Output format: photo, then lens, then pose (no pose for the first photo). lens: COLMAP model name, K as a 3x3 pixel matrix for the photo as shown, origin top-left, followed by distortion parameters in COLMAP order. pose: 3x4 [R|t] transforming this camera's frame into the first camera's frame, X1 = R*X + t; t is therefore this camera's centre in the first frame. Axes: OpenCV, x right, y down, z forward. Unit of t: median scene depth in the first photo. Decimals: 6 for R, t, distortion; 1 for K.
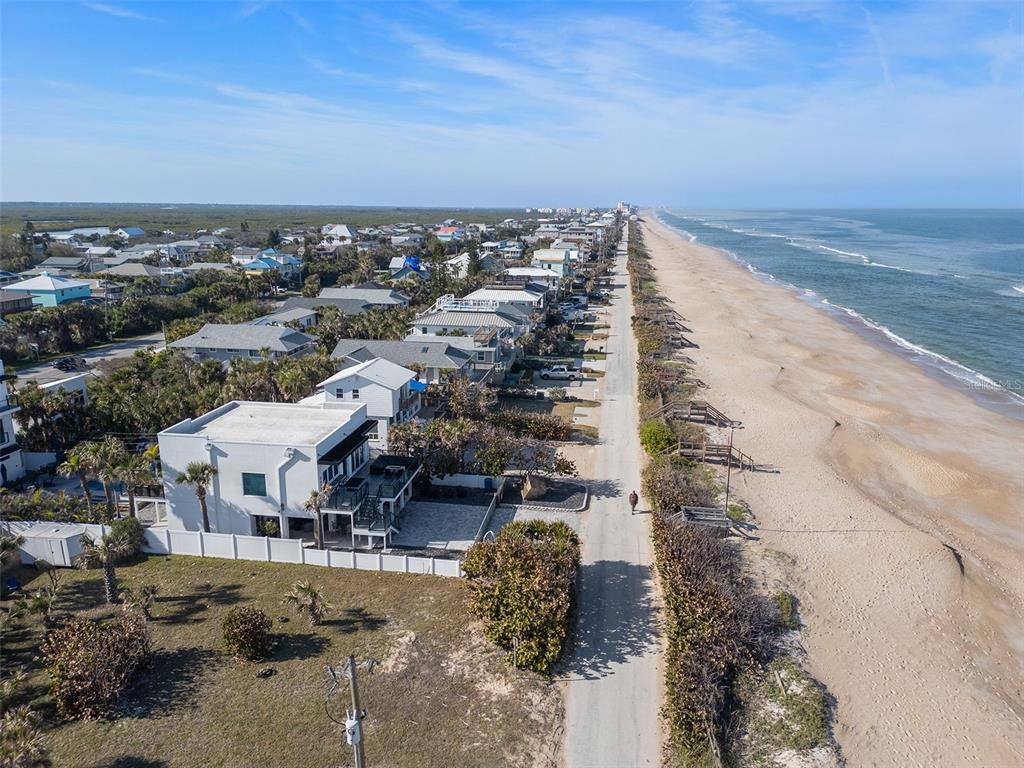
lens RADIAL K [[712.4, 0, 512.0], [0, 712.4, 384.0], [0, 0, 1]] dist [0.089365, -0.098276]
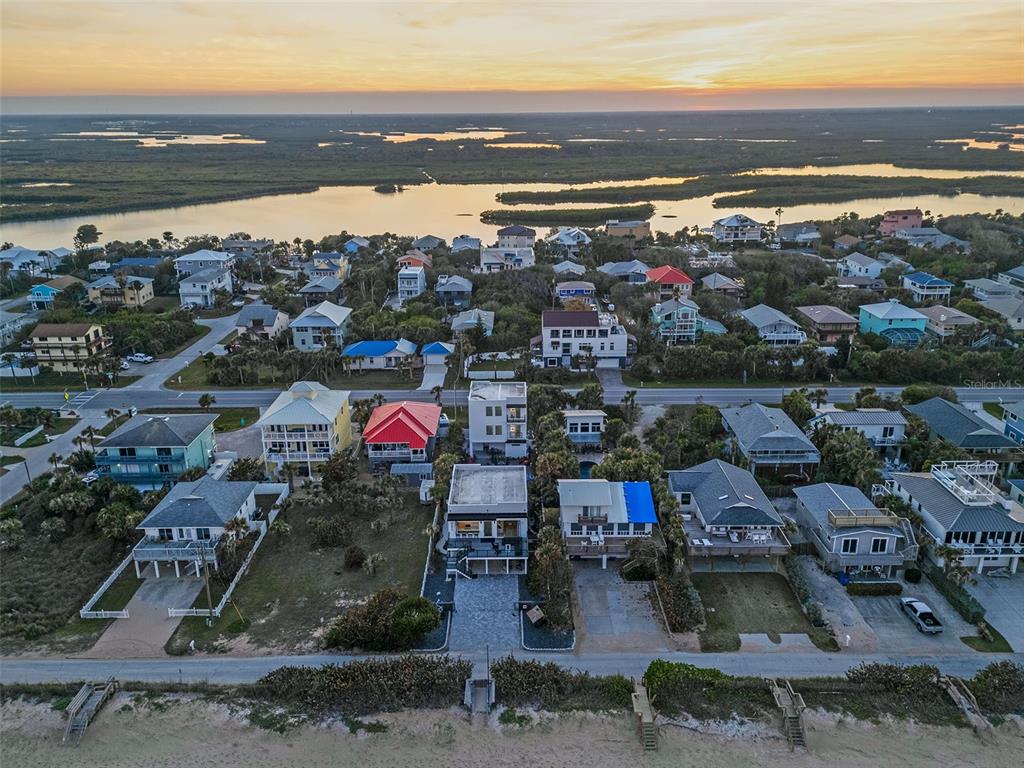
lens RADIAL K [[799.4, 0, 512.0], [0, 799.4, 384.0], [0, 0, 1]] dist [0.081998, -0.089080]
pose [[0.148367, 0.311331, -0.938648, 1.518321], [-0.227521, 0.934438, 0.273971, -0.774043], [0.962404, 0.172914, 0.209474, 0.658117]]
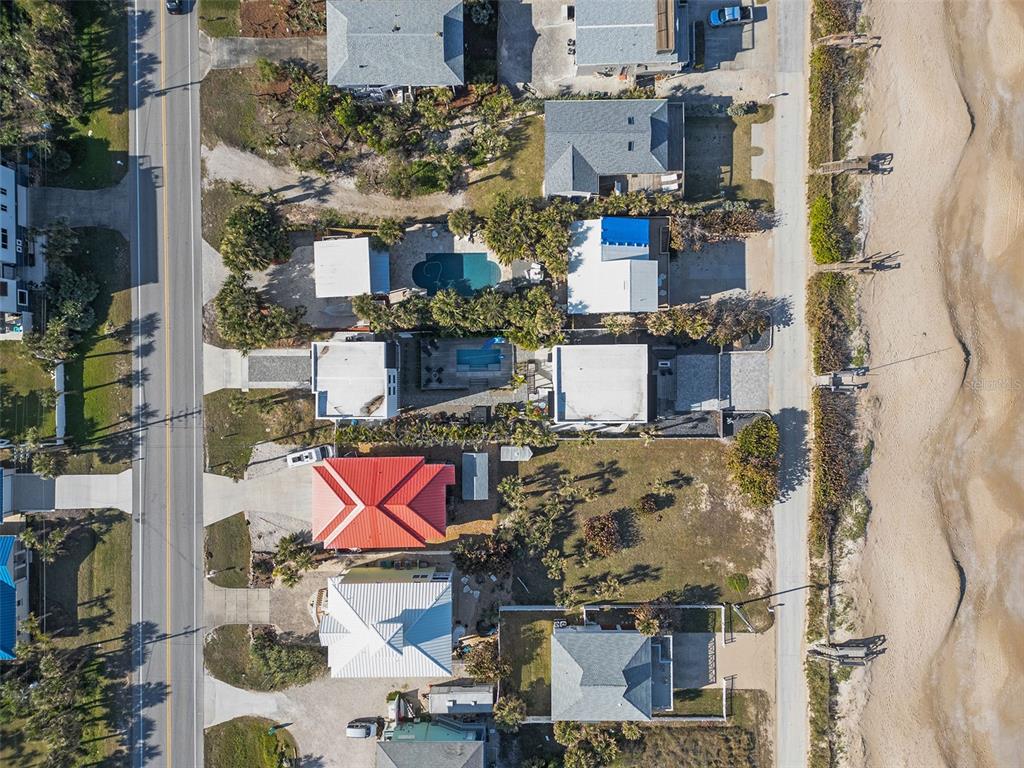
lens RADIAL K [[712.4, 0, 512.0], [0, 712.4, 384.0], [0, 0, 1]] dist [0.089365, -0.098276]
pose [[0.987526, -0.157185, -0.009277, -0.569271], [0.045609, 0.229153, 0.972321, -1.692119], [-0.150709, -0.960615, 0.233463, 0.697361]]
